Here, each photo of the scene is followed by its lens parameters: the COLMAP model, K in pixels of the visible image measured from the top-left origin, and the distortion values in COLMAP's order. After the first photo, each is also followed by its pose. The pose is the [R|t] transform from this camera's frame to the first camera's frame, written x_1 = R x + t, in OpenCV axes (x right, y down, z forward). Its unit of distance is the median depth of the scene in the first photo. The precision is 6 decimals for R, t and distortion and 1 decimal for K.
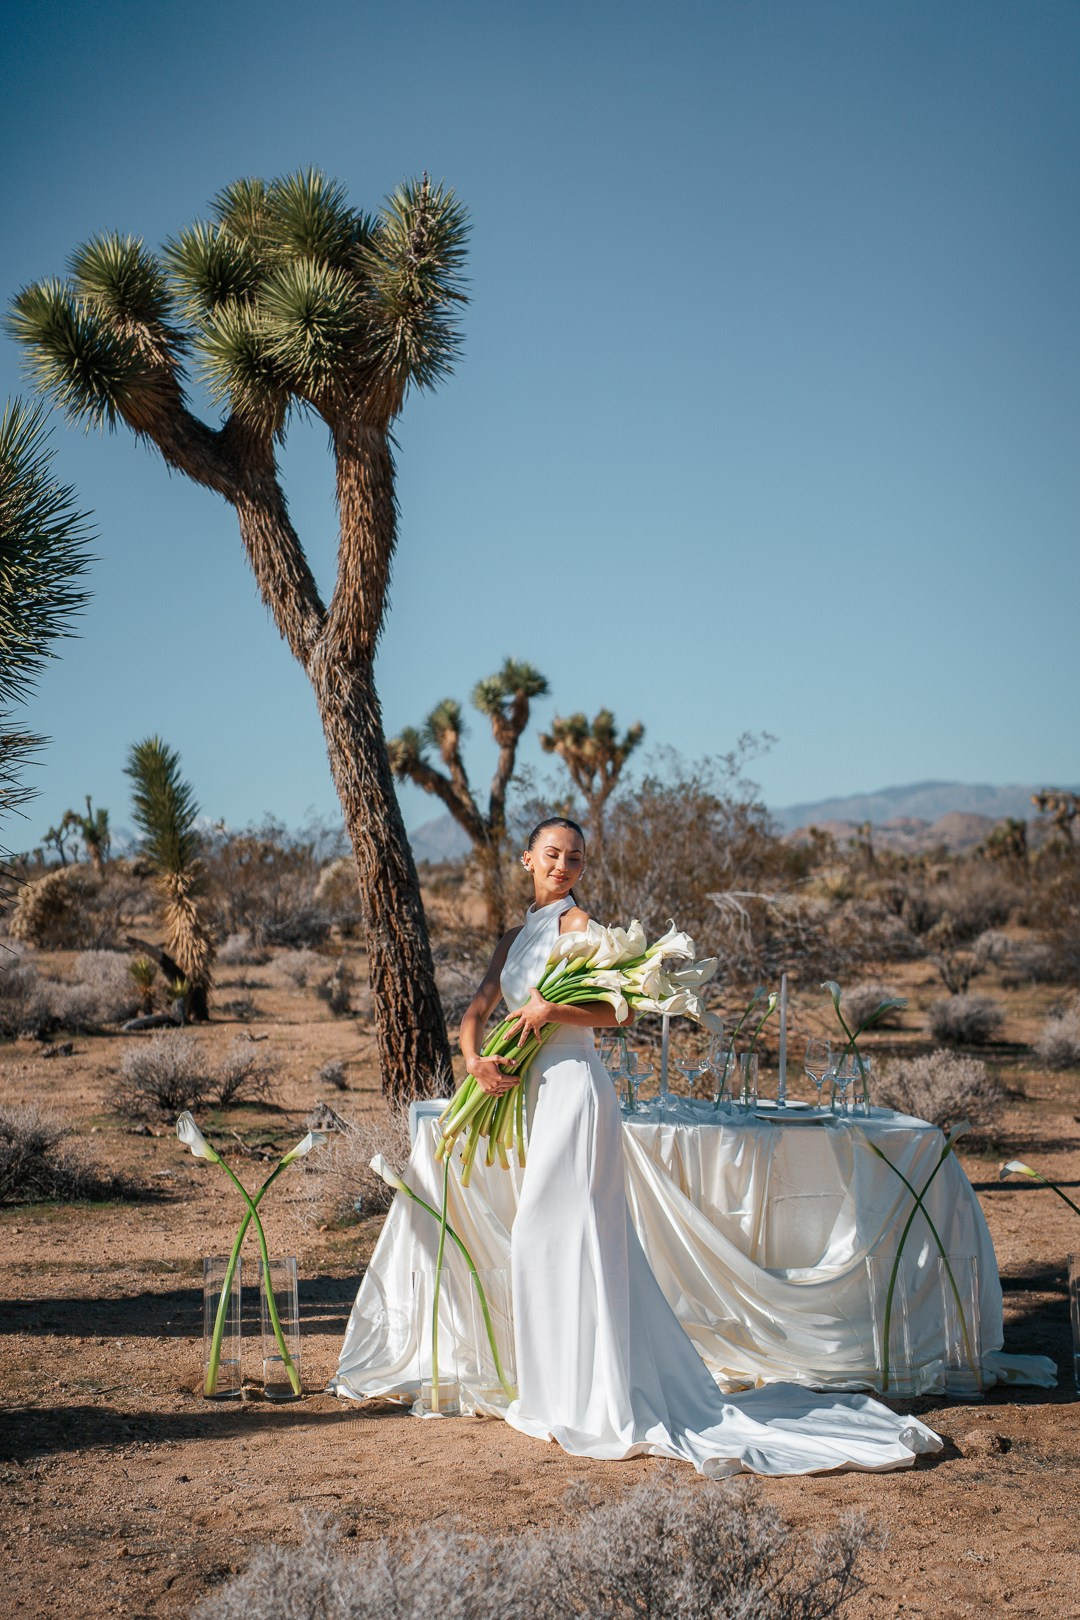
lens RADIAL K [[2683.2, 0, 540.0], [0, 2683.2, 810.0], [0, 0, 1]] dist [0.372063, 0.083884]
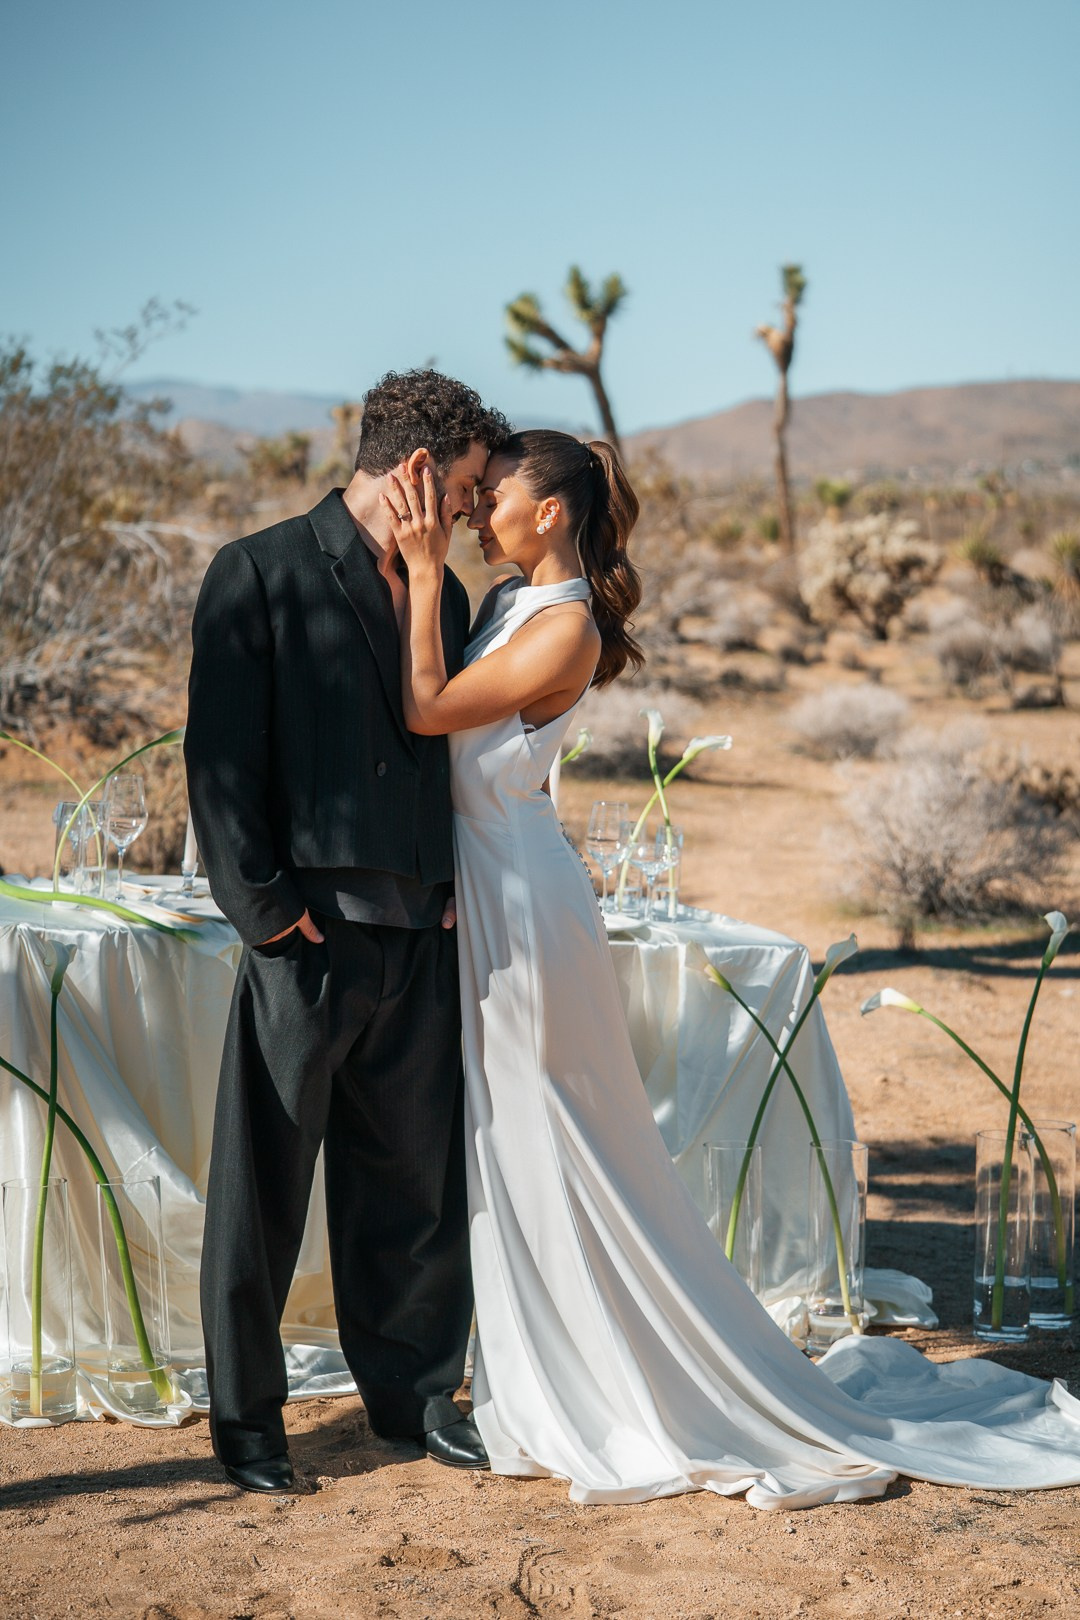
lens RADIAL K [[3246.5, 0, 540.0], [0, 3246.5, 810.0], [0, 0, 1]] dist [0.285875, 0.004906]
pose [[0.965852, 0.028311, 0.257543, -0.066951], [-0.059291, 0.991786, 0.113332, 0.001084], [-0.252219, -0.124732, 0.959597, 0.166871]]
